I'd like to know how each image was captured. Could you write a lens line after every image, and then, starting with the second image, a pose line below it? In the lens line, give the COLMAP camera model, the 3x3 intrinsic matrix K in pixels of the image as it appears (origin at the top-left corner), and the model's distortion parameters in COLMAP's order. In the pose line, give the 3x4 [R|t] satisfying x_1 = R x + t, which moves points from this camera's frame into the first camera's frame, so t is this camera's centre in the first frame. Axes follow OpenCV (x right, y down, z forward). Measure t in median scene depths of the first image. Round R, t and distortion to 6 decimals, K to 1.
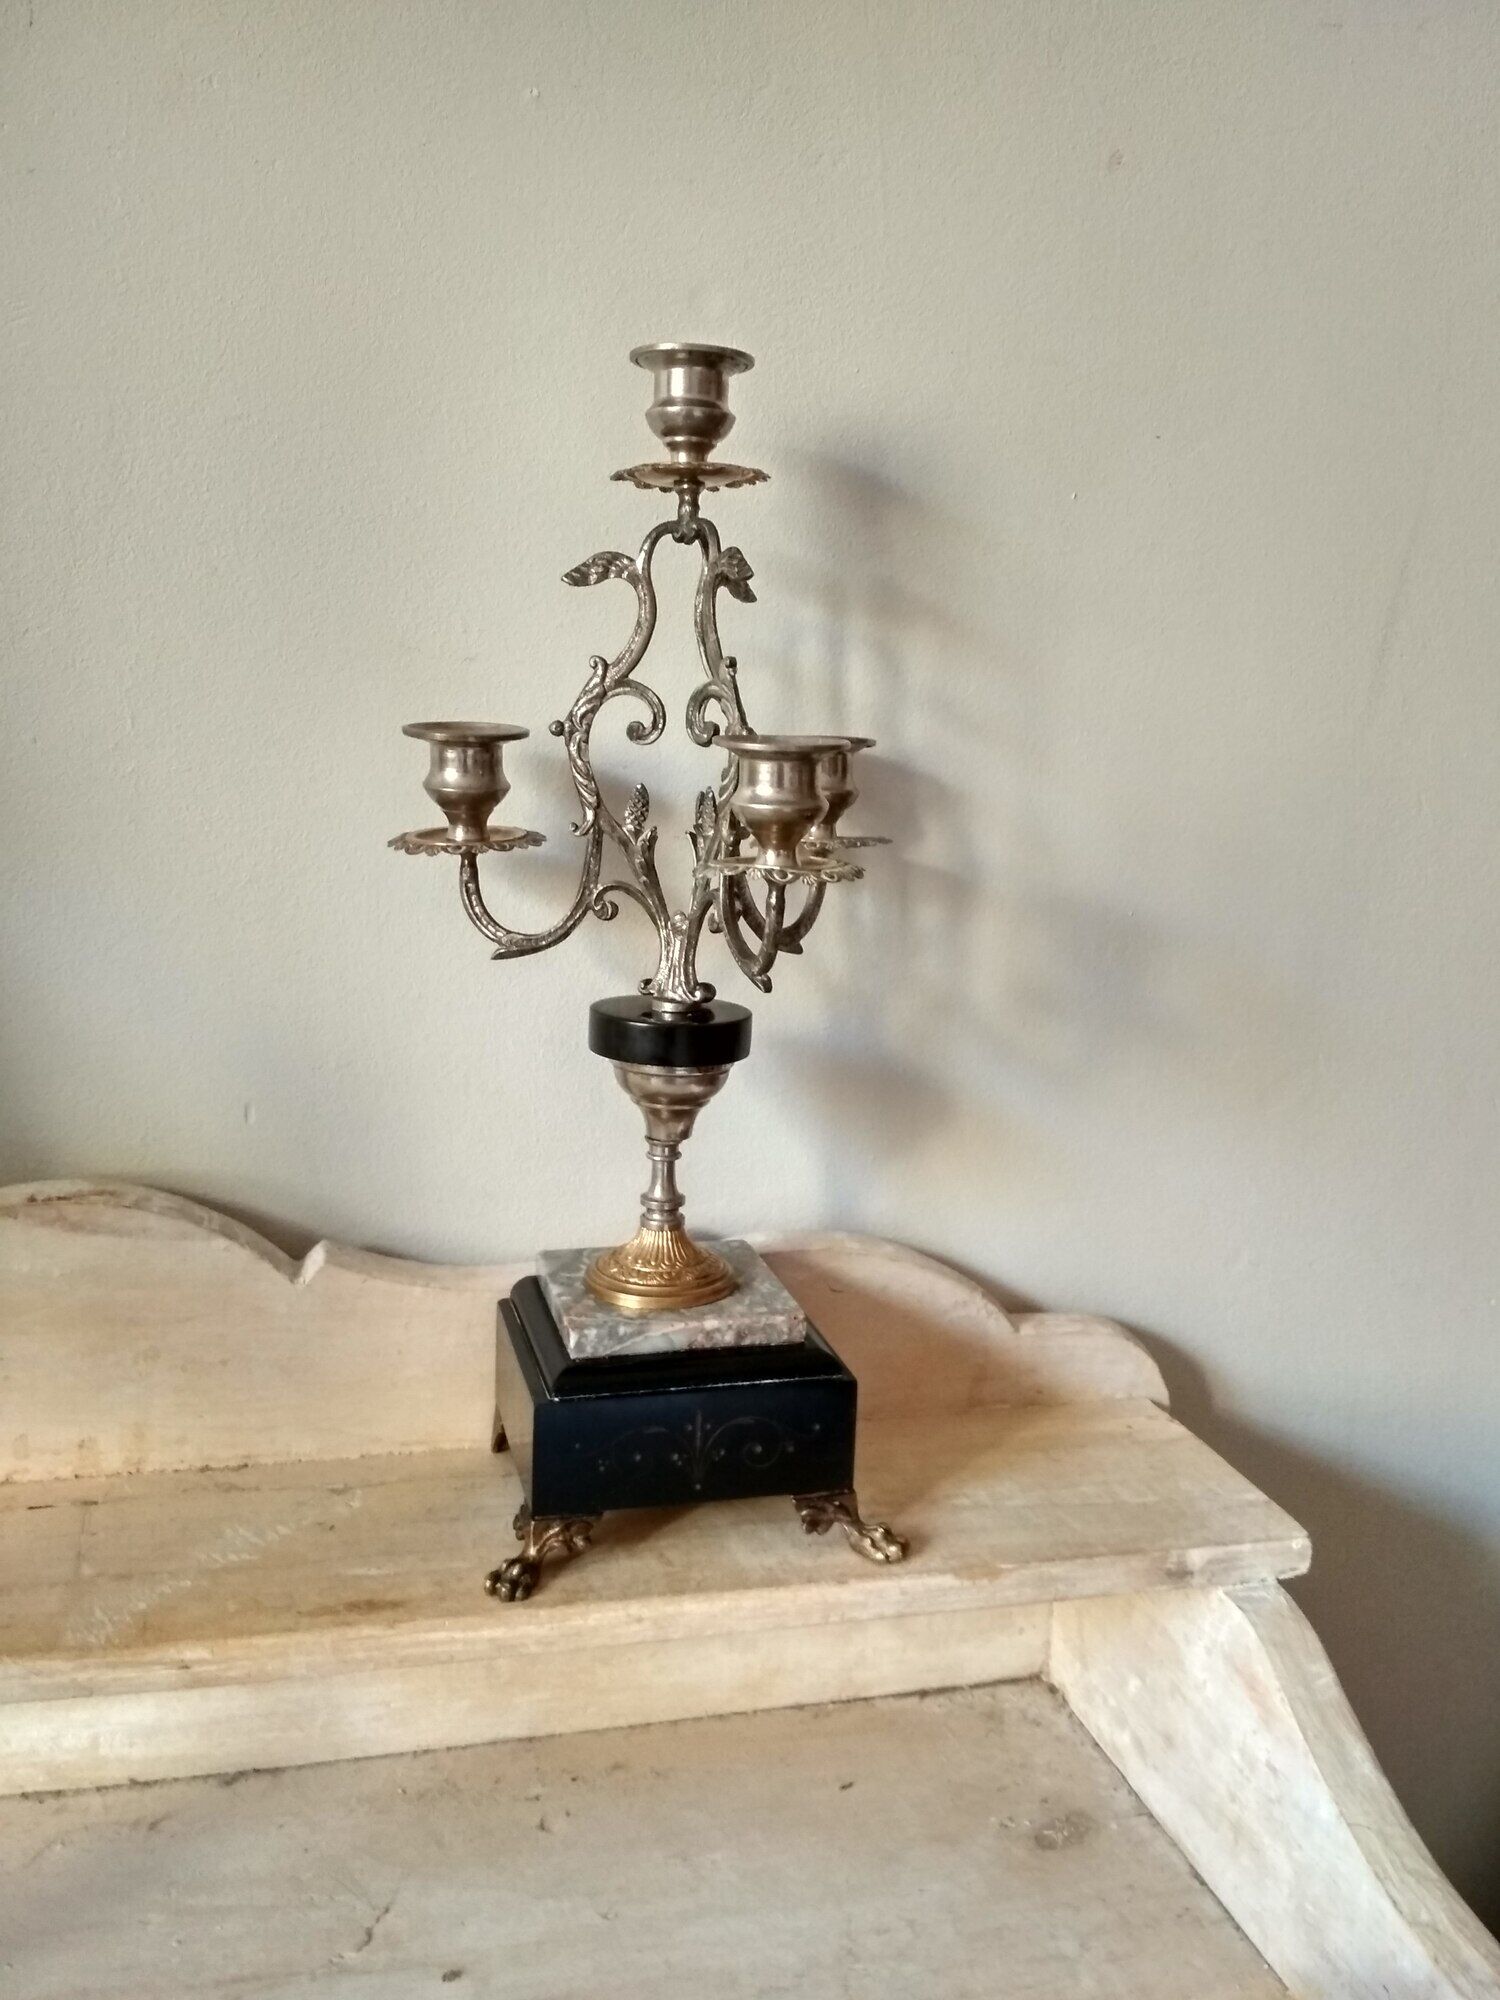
lens RADIAL K [[1827.4, 0, 761.3], [0, 1827.4, 990.8], [0, 0, 1]] dist [0.097889, -0.271987]
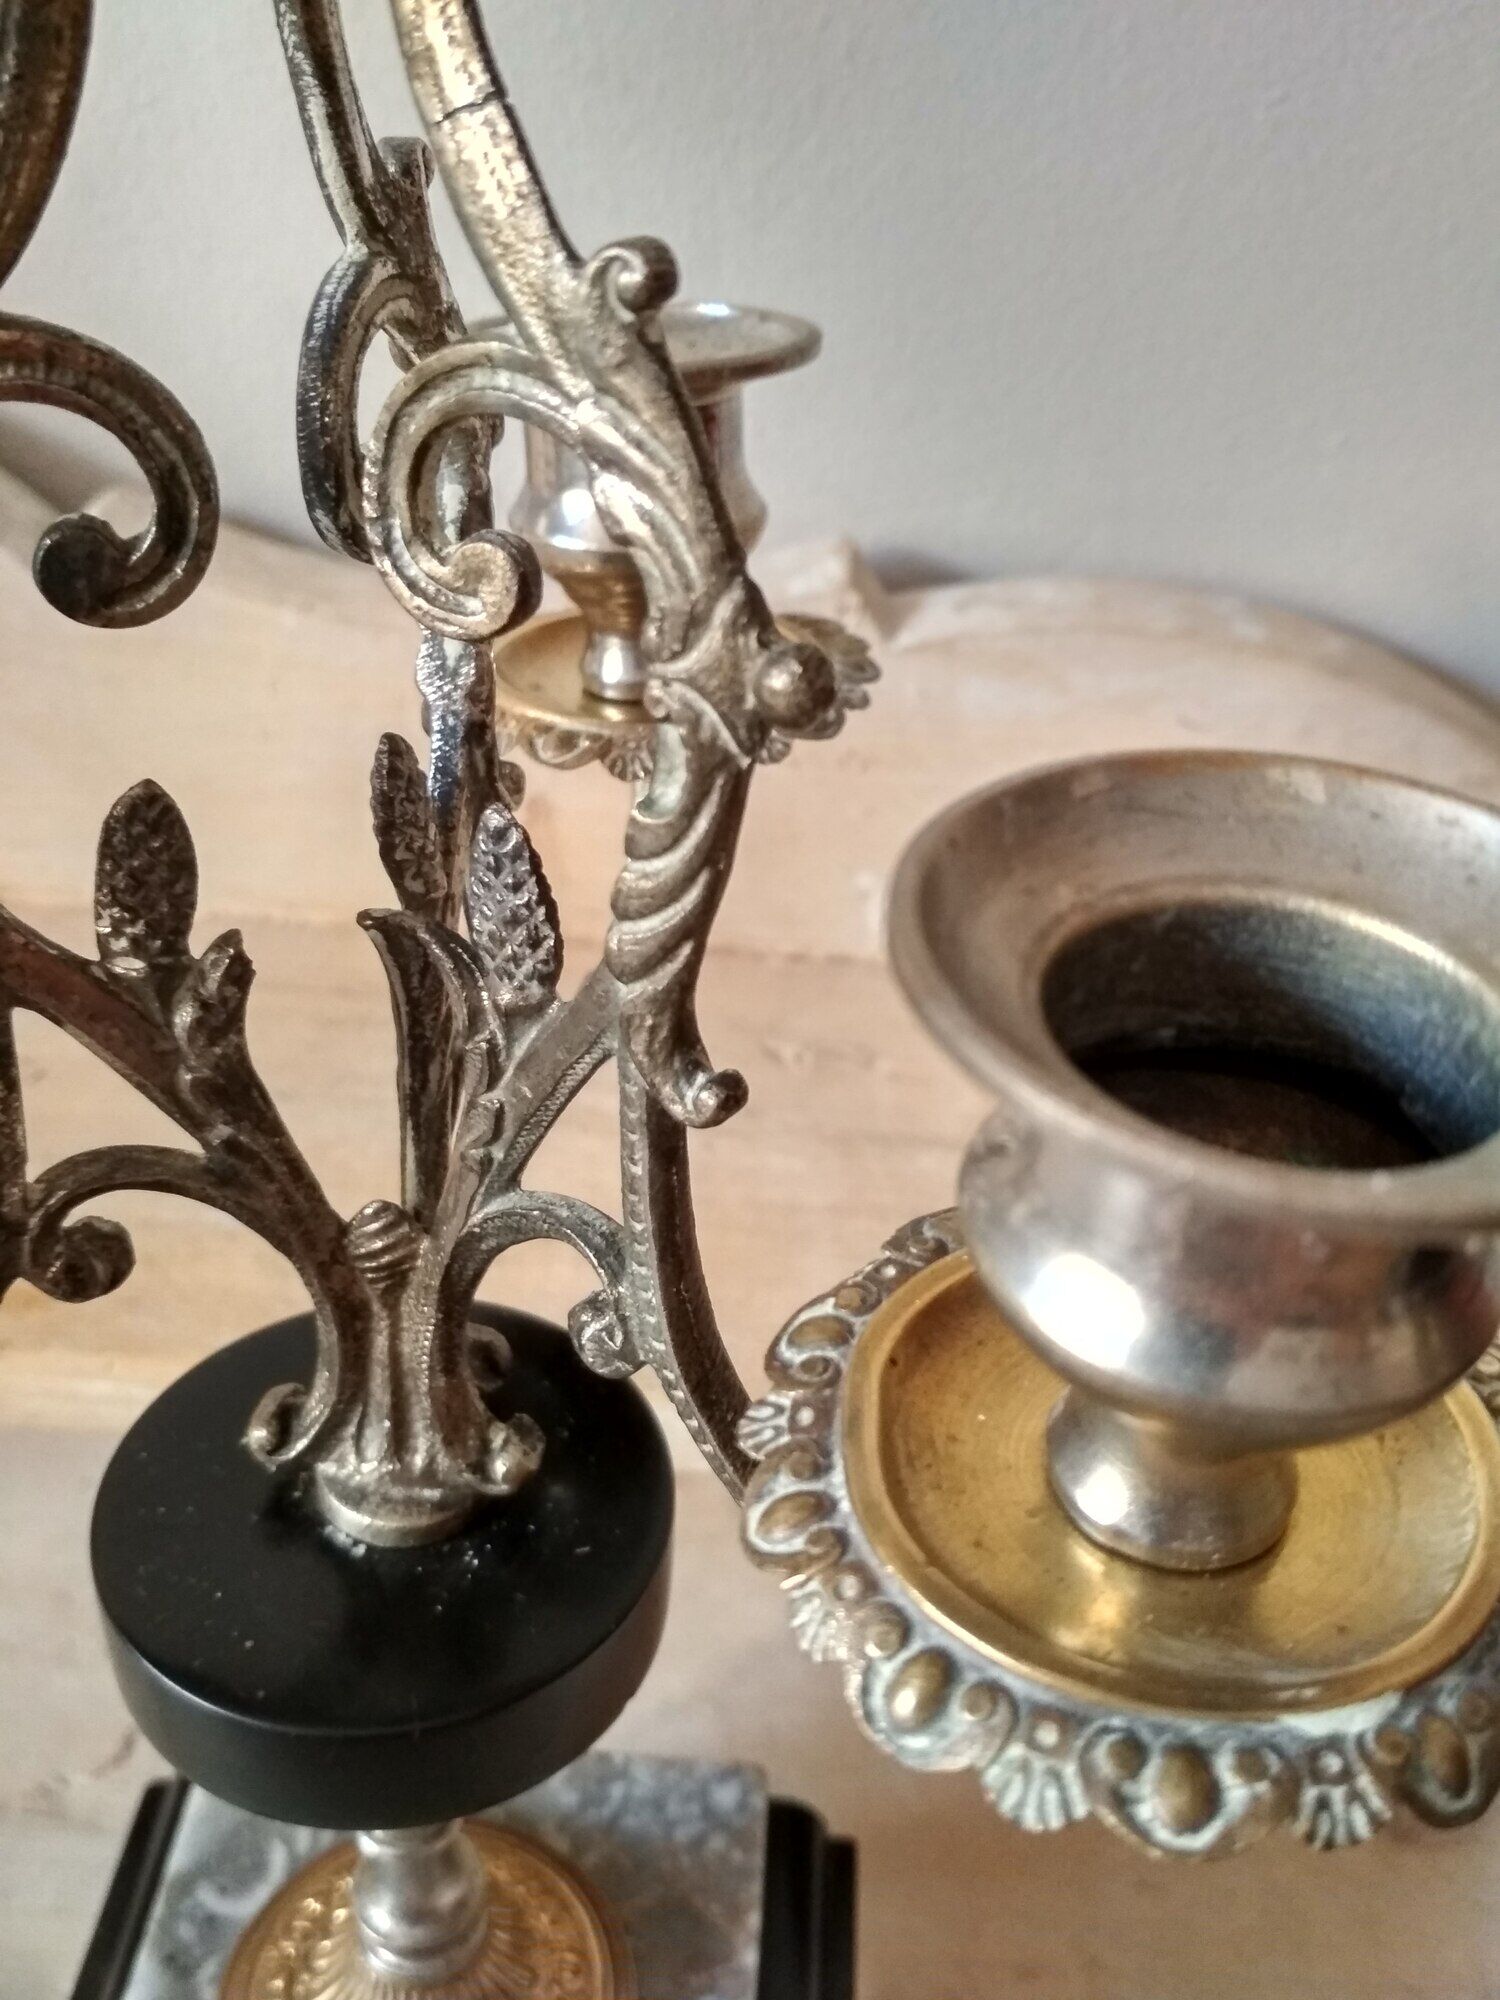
lens RADIAL K [[1881.9, 0, 750.0], [0, 1881.9, 1000.0], [0, 0, 1]] dist [0.113926, -0.327008]
pose [[0.946671, 0.178607, -0.268167, 0.072705], [-0.062701, 0.918504, 0.390408, -0.181662], [0.316042, -0.352774, 0.880720, 0.797277]]
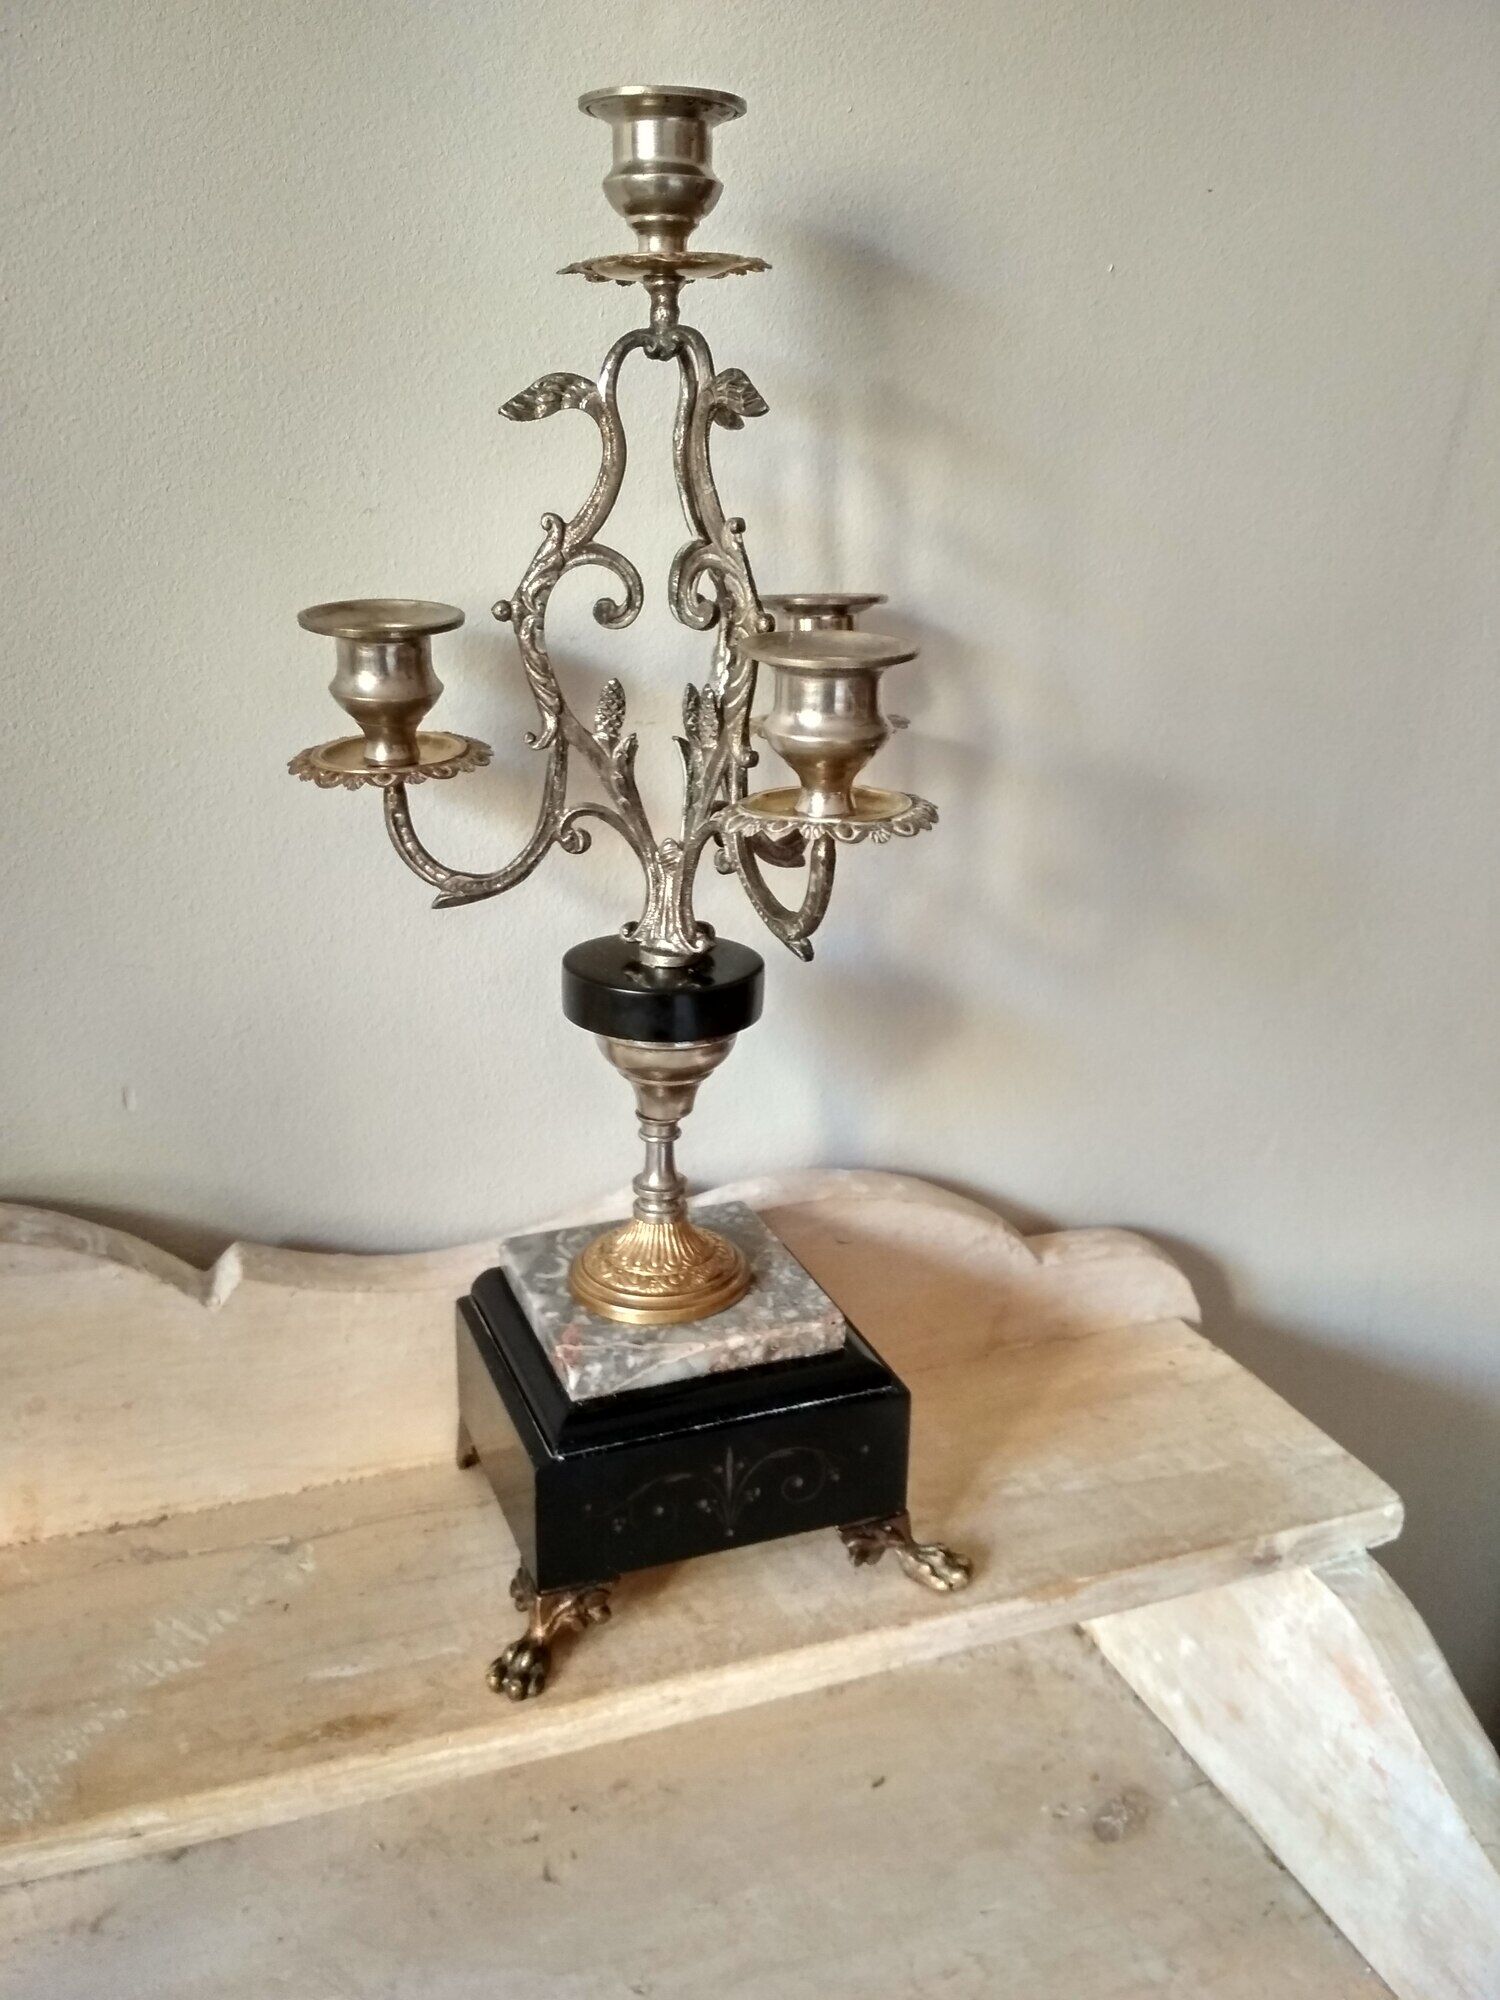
lens RADIAL K [[1827.4, 0, 761.3], [0, 1827.4, 990.8], [0, 0, 1]] dist [0.097889, -0.271987]
pose [[0.993991, -0.053681, 0.095398, -0.085202], [0.038874, 0.987800, 0.150796, -0.097390], [-0.102329, -0.146181, 0.983951, 0.205558]]
